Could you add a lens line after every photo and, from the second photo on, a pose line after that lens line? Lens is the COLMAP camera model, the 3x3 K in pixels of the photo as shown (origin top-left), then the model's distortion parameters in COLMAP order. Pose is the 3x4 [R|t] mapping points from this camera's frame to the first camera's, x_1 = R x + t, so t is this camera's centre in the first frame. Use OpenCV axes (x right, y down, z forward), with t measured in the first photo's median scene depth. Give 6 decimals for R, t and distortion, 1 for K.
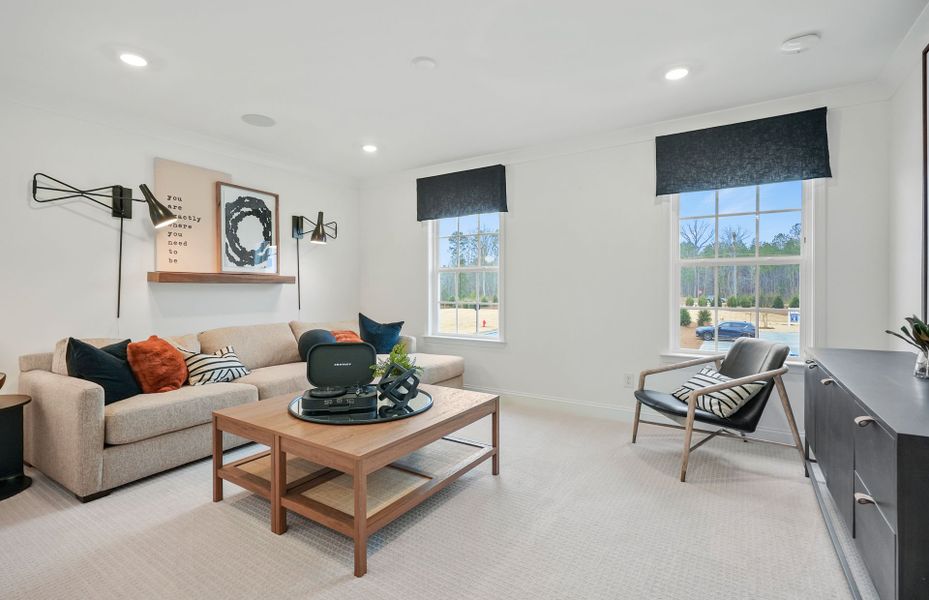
lens RADIAL K [[434.7, 0, 463.2], [0, 434.7, 287.7], [0, 0, 1]] dist [-0.000207, 0.000180]
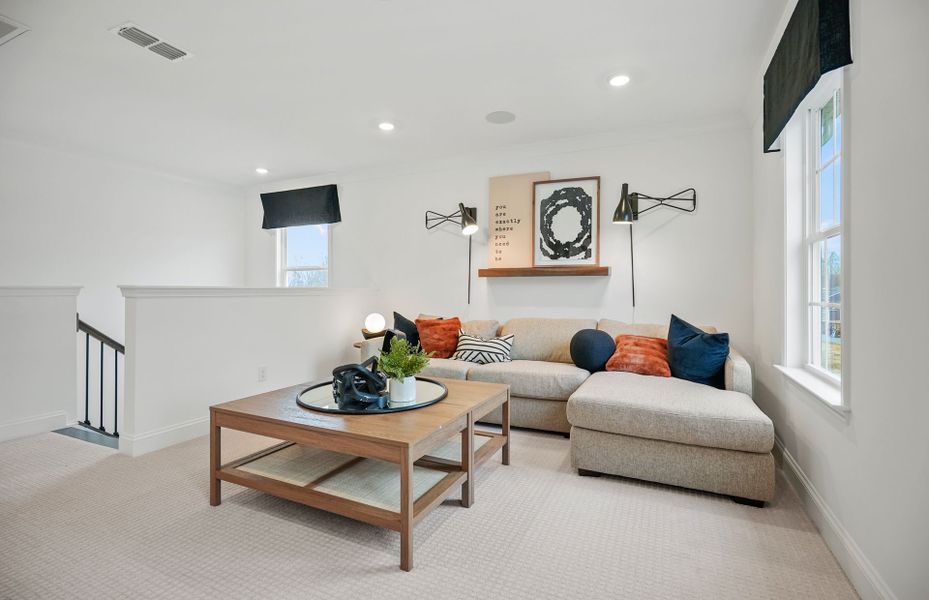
lens RADIAL K [[434.7, 0, 463.2], [0, 434.7, 287.7], [0, 0, 1]] dist [-0.000207, 0.000180]
pose [[0.135339, -0.012349, -0.990722, 0.457884], [-0.003052, 0.999912, -0.012880, 0.029777], [0.990795, 0.004767, 0.135290, 0.658854]]
